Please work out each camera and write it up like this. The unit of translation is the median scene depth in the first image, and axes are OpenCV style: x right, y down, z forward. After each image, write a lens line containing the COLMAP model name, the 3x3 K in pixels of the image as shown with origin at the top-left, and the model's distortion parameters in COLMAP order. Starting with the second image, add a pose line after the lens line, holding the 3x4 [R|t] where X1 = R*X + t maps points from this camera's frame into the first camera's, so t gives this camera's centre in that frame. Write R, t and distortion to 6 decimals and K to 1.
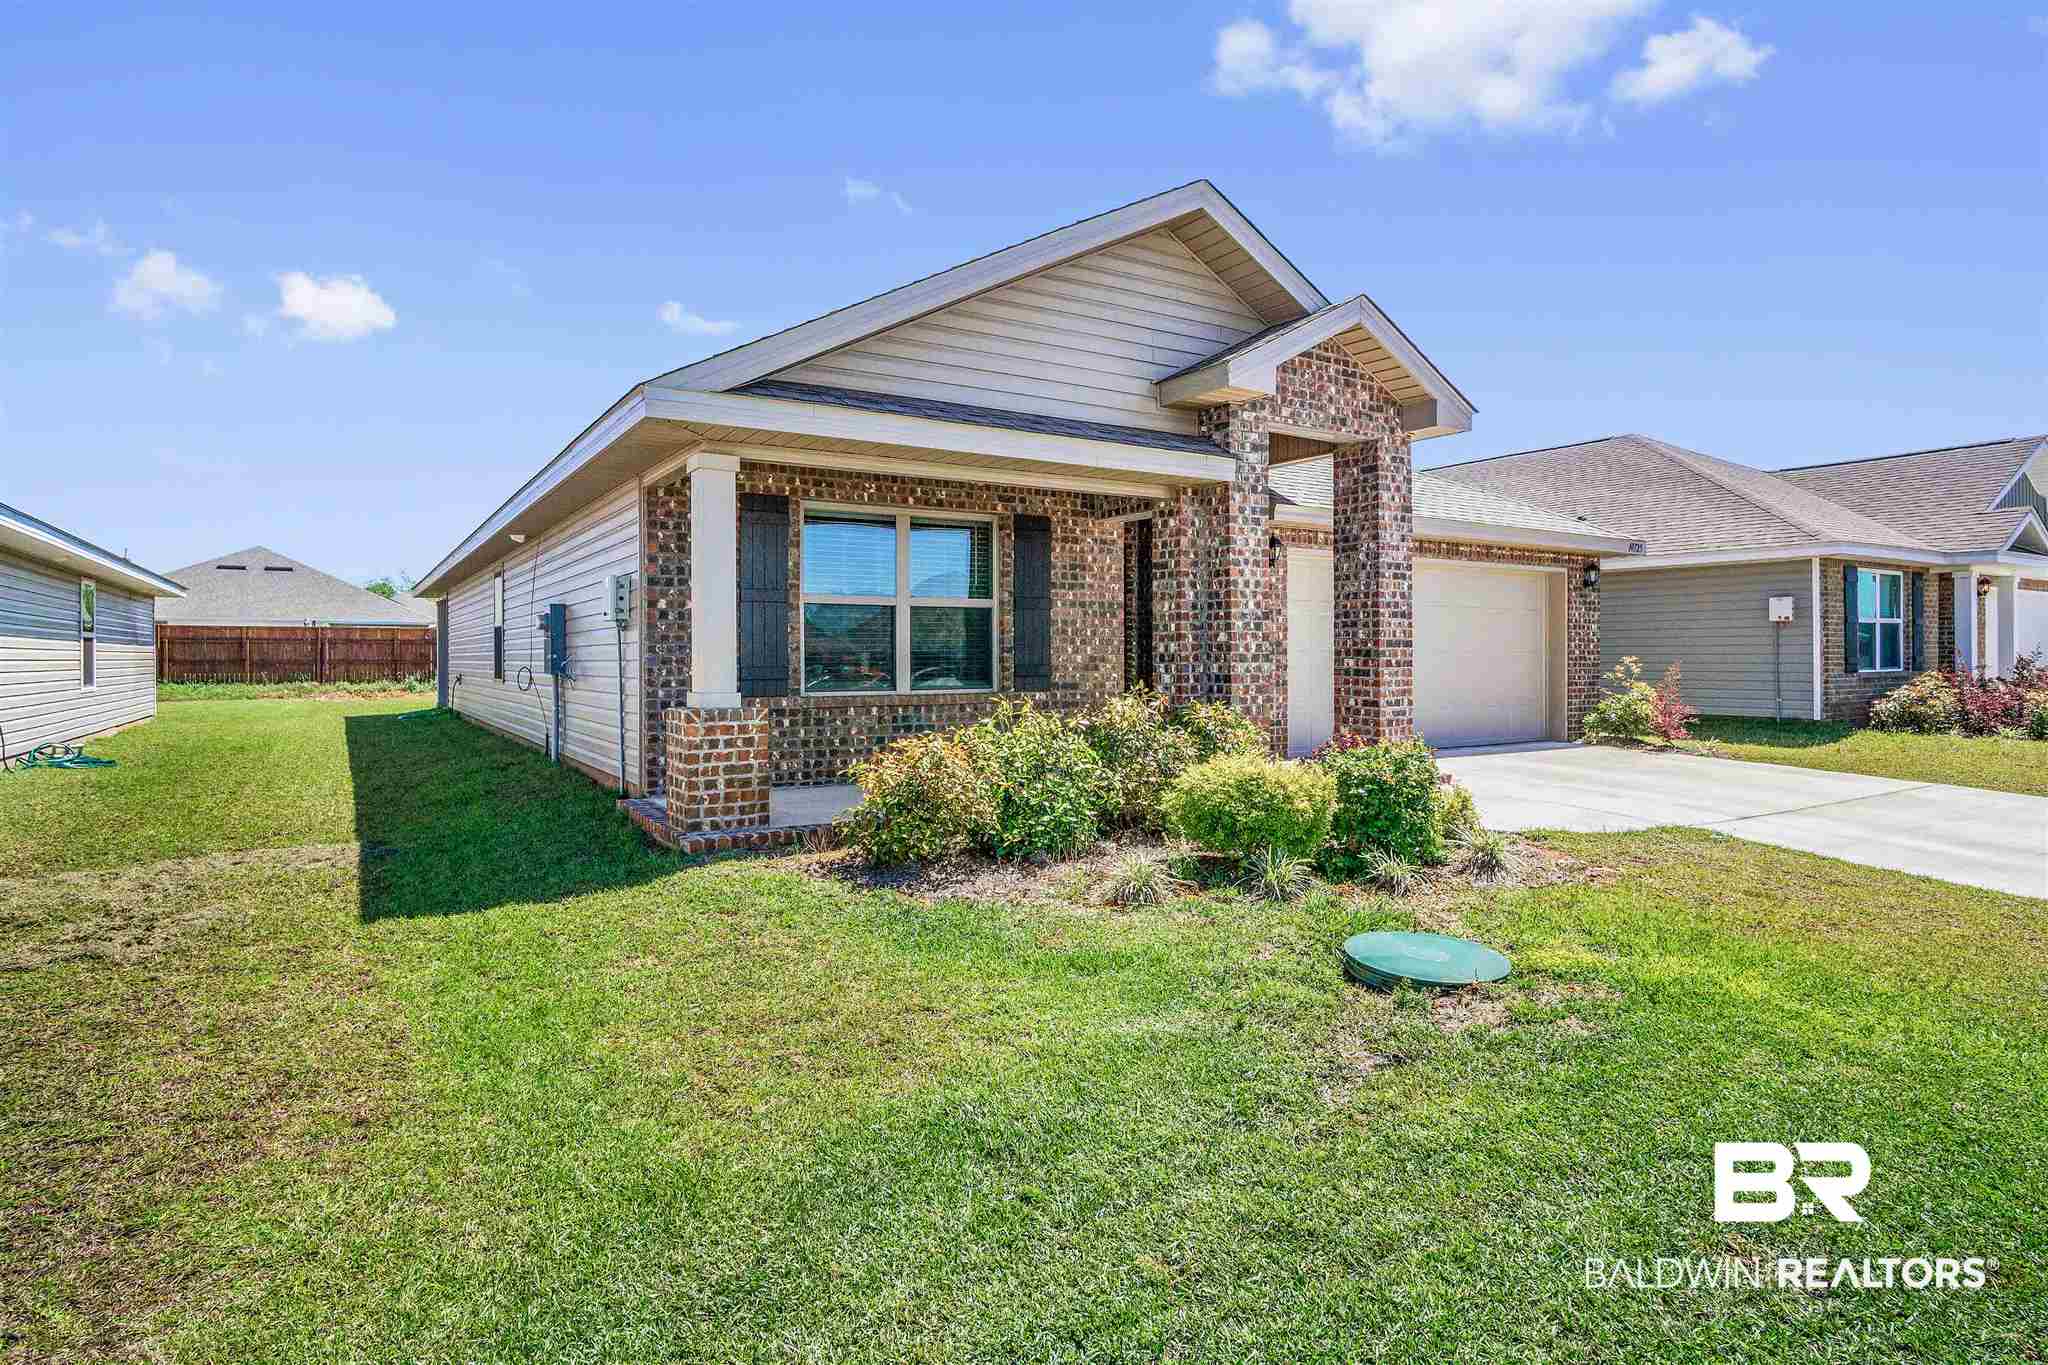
lens RADIAL K [[1107.8, 0, 1016.7], [0, 1107.8, 677.6], [0, 0, 1]] dist [-0.026778, 0.005233]
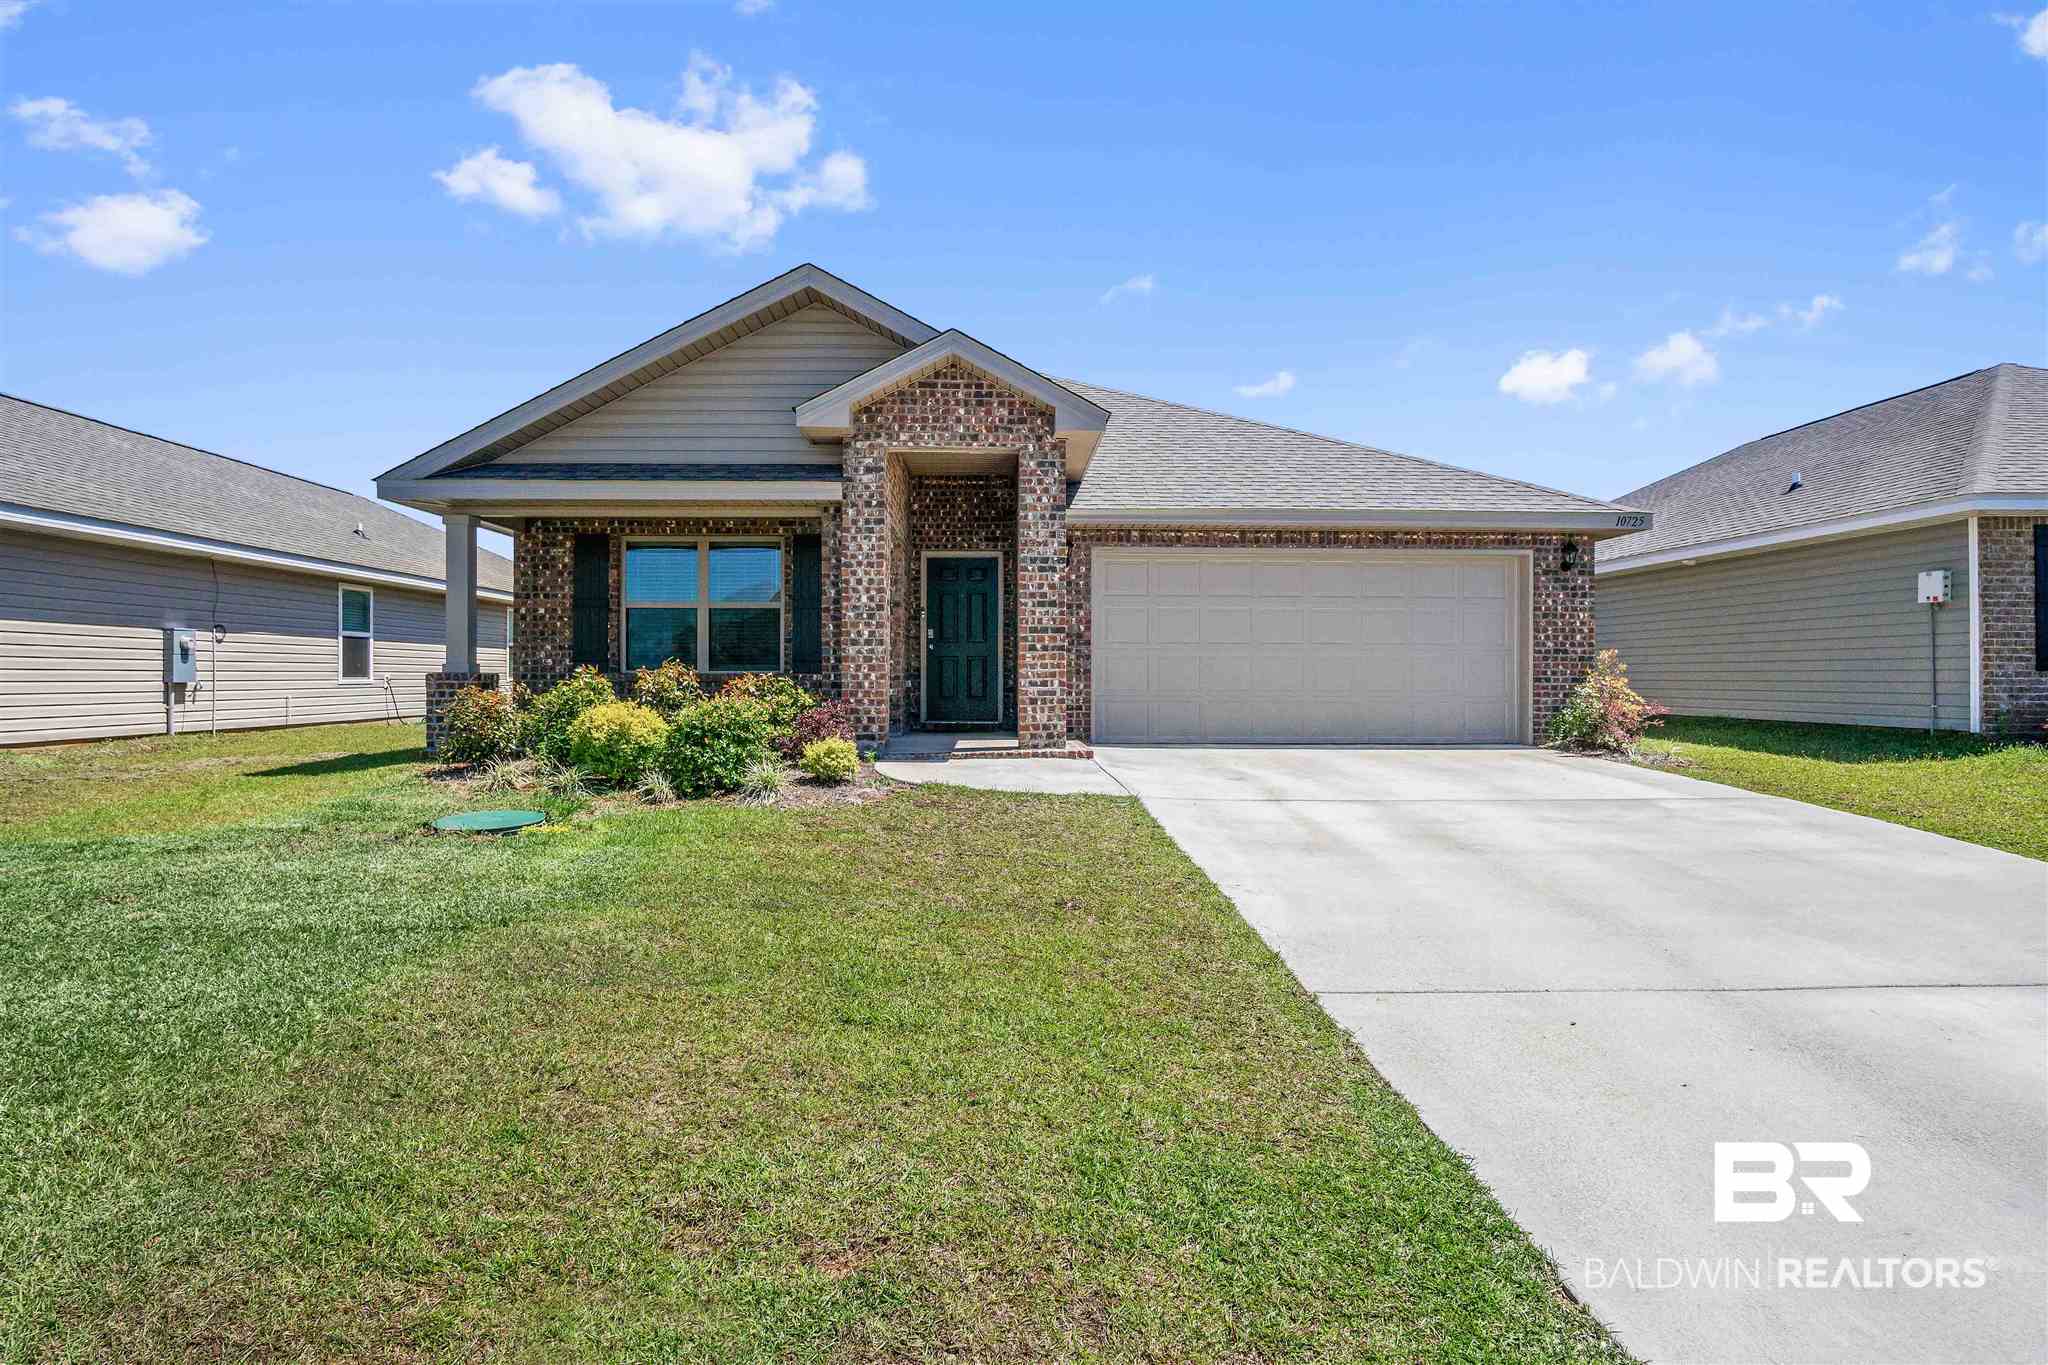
lens RADIAL K [[1107.8, 0, 1014.3], [0, 1107.8, 690.1], [0, 0, 1]] dist [-0.026778, 0.005233]
pose [[0.860913, 0.010334, -0.508647, 0.927732], [-0.013209, 0.999911, -0.002042, 0.033651], [0.508580, 0.008477, 0.860973, 0.030693]]
